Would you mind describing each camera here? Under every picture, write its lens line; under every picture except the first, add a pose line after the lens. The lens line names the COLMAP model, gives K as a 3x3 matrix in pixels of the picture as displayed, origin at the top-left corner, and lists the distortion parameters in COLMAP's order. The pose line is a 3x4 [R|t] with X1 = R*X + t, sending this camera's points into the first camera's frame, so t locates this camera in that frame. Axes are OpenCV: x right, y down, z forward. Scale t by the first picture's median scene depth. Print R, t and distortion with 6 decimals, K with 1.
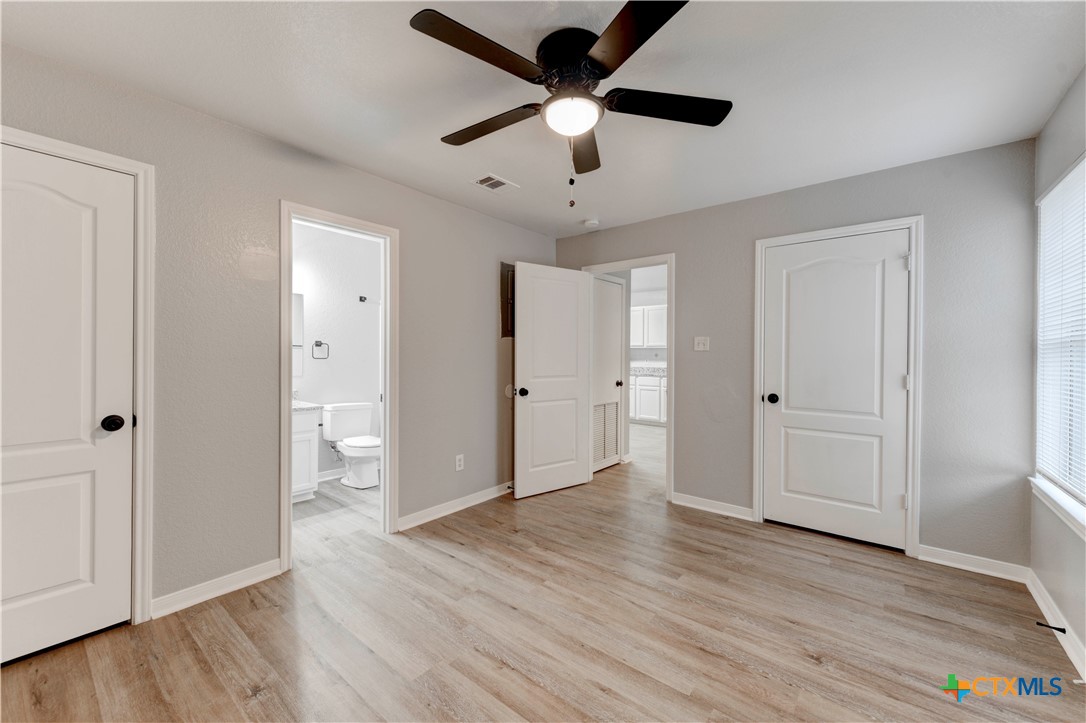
lens RADIAL K [[426.4, 0, 550.0], [0, 426.4, 356.6], [0, 0, 1]] dist [0.012689, -0.004448]
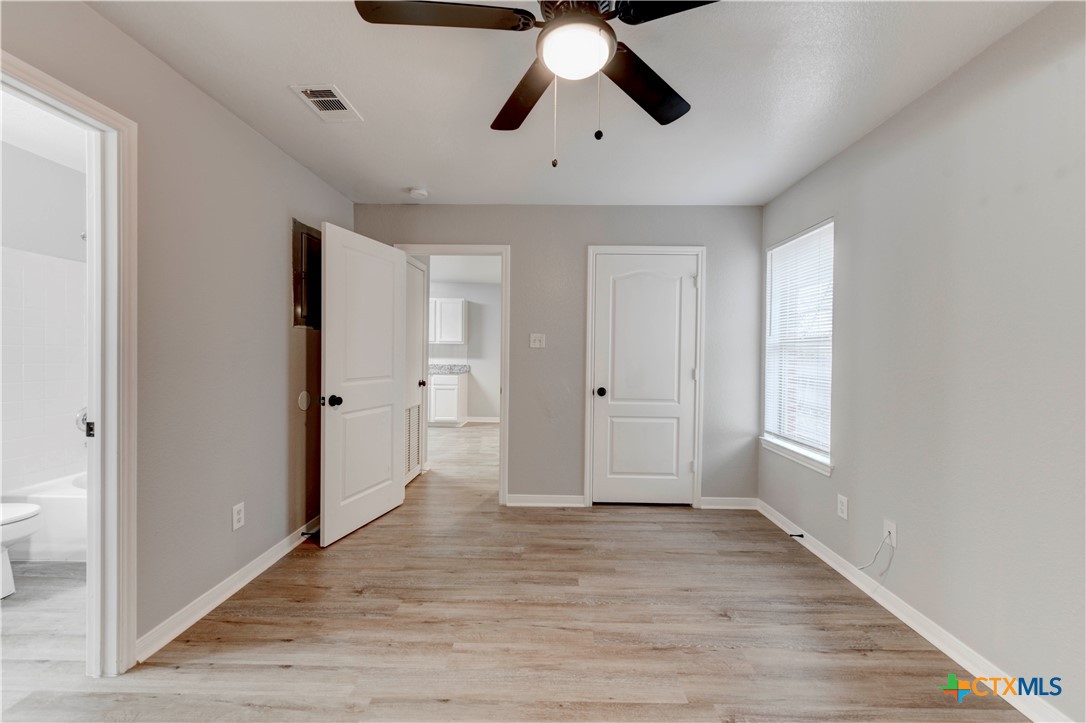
lens RADIAL K [[426.4, 0, 550.0], [0, 426.4, 356.6], [0, 0, 1]] dist [0.012689, -0.004448]
pose [[0.789127, -0.001057, 0.614229, -0.306351], [-0.005257, 0.999950, 0.008475, -0.002115], [-0.614207, -0.009917, 0.789082, 0.253458]]
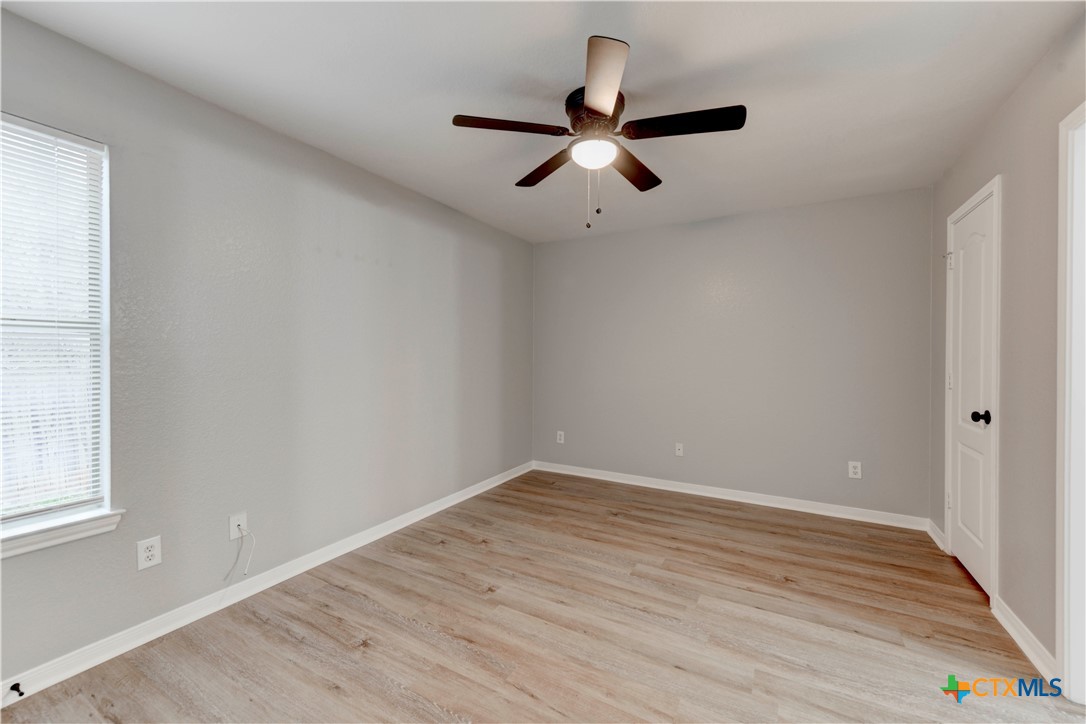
lens RADIAL K [[426.4, 0, 550.0], [0, 426.4, 357.1], [0, 0, 1]] dist [0.012689, -0.004448]
pose [[-0.986464, -0.007603, -0.163804, 0.231689], [-0.008775, 0.999941, 0.006437, -0.002365], [0.163746, 0.007787, -0.986472, 1.383822]]
